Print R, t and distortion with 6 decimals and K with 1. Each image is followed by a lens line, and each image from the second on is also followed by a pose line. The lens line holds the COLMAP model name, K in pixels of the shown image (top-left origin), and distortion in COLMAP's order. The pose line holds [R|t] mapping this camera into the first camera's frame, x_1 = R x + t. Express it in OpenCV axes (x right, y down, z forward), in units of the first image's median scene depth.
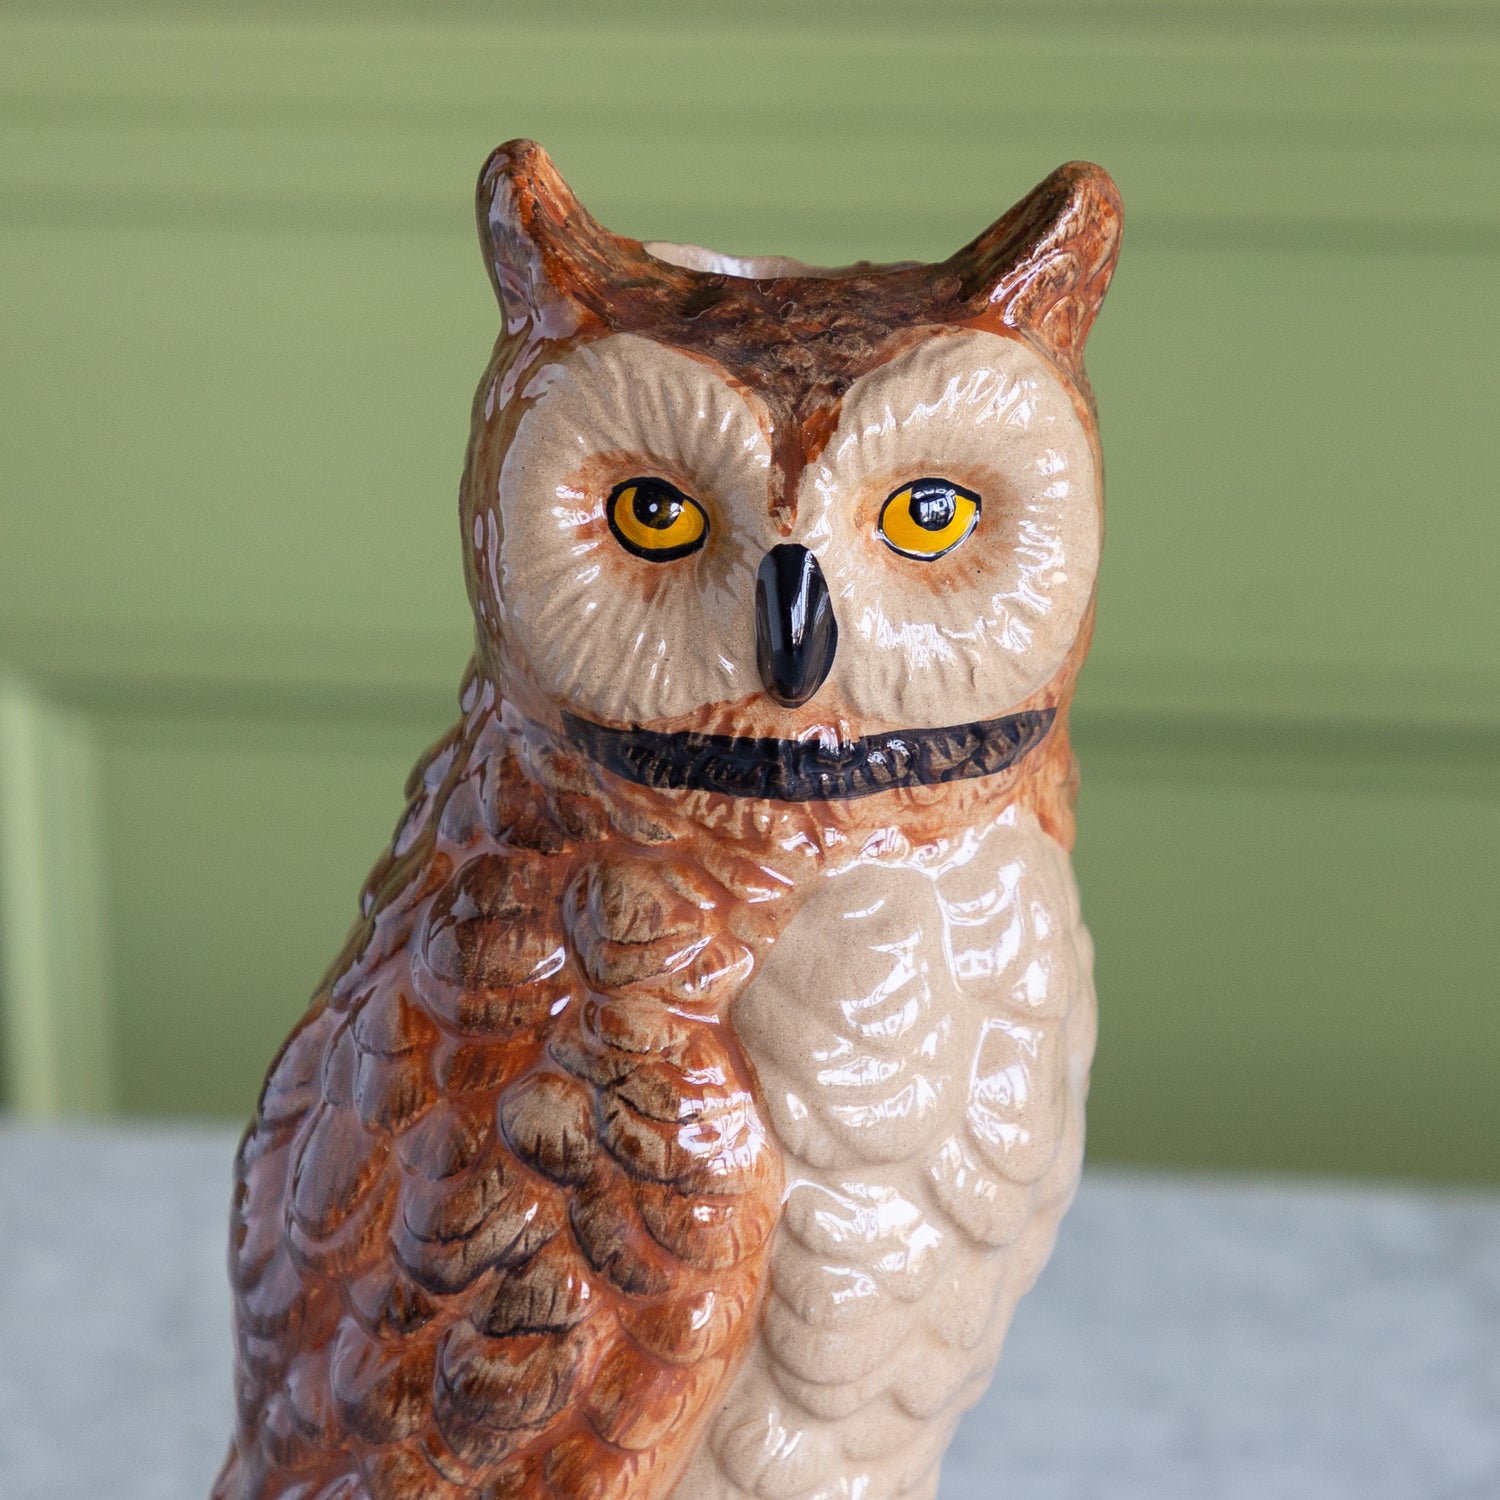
lens RADIAL K [[5823.7, 0, 750.0], [0, 5823.7, 750.0], [0, 0, 1]] dist [0.107409, 0.355075]
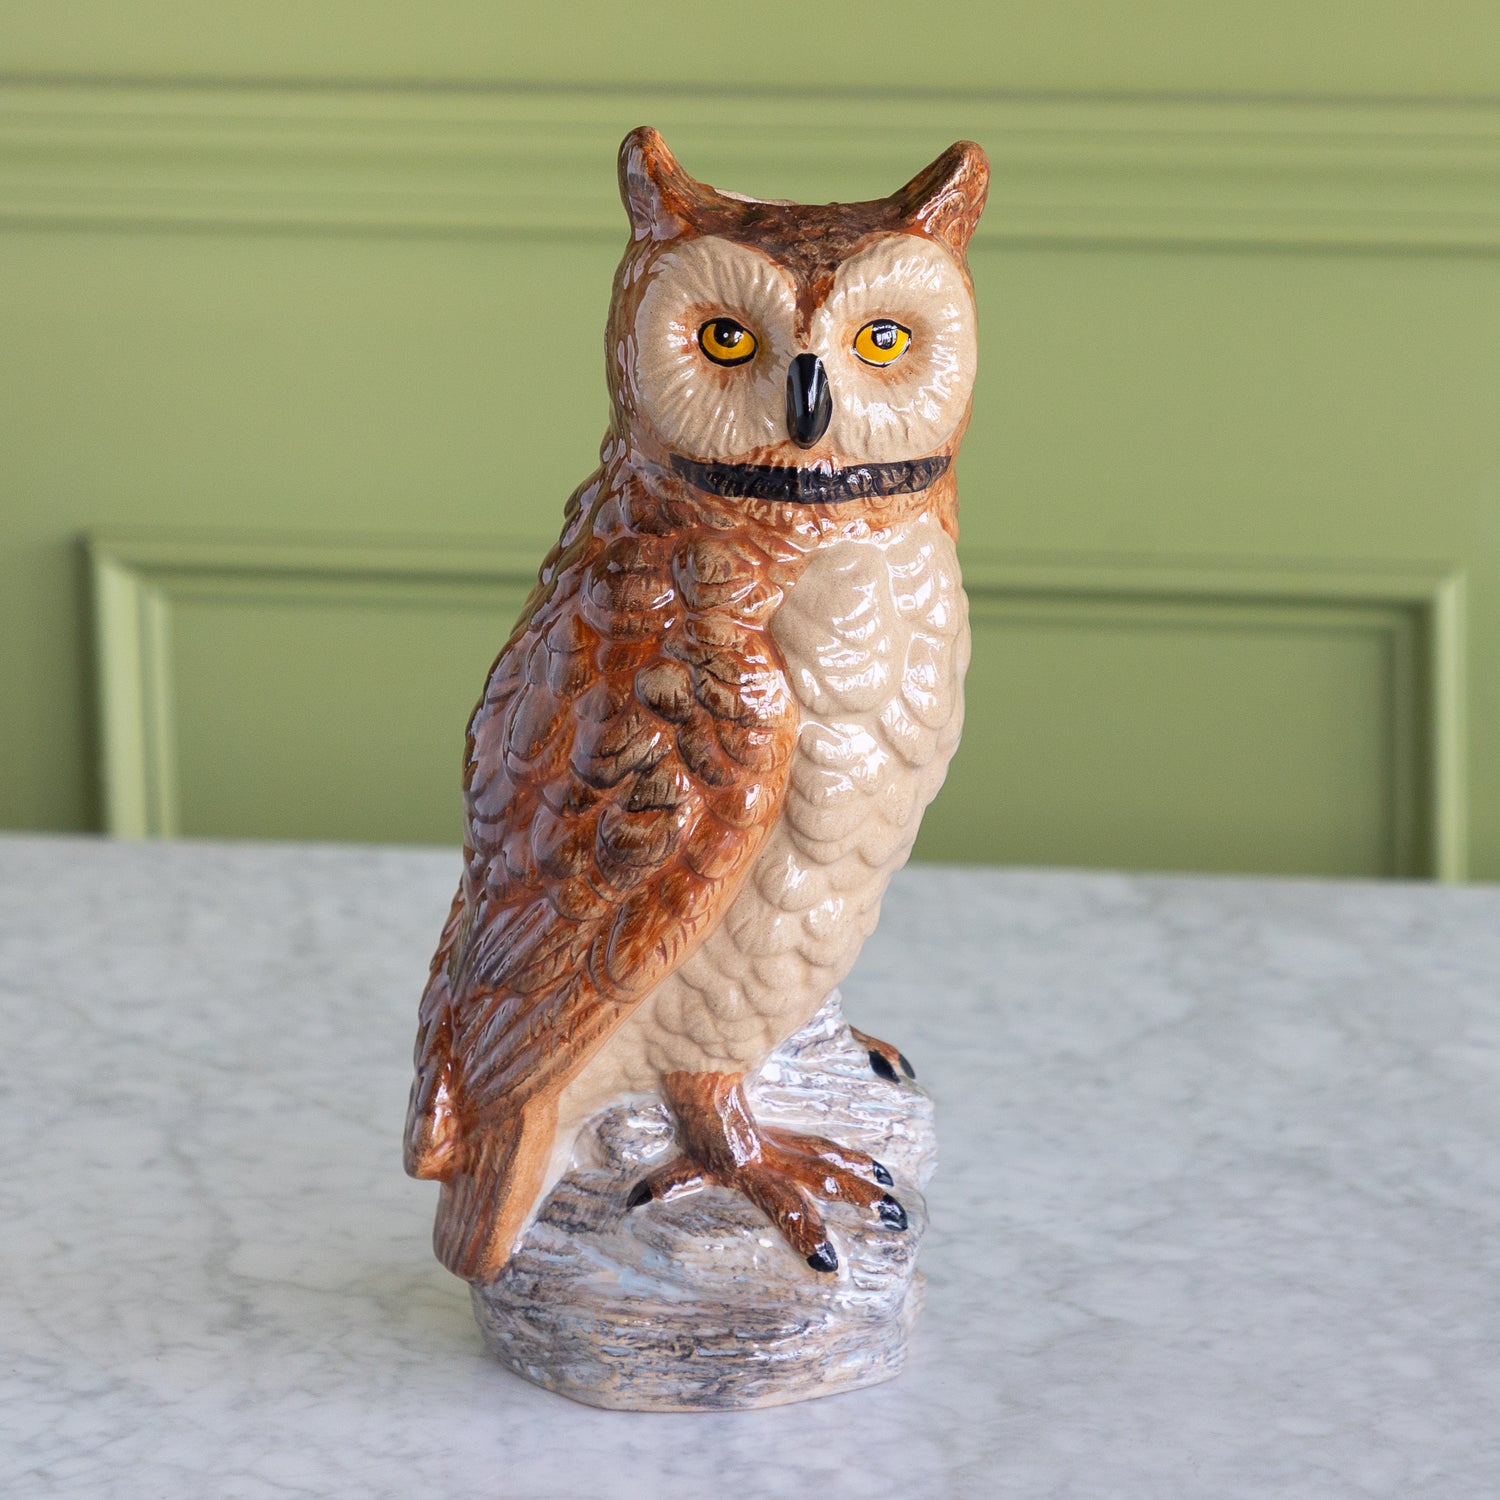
lens RADIAL K [[4810.8, 0, 819.1], [0, 4810.8, 585.0], [0, 0, 1]] dist [0.078849, -1.226355]
pose [[0.997999, 0.000720, 0.063222, -0.079361], [0.001301, 0.999489, -0.031926, 0.078968], [-0.063213, 0.031945, 0.997489, -0.436850]]
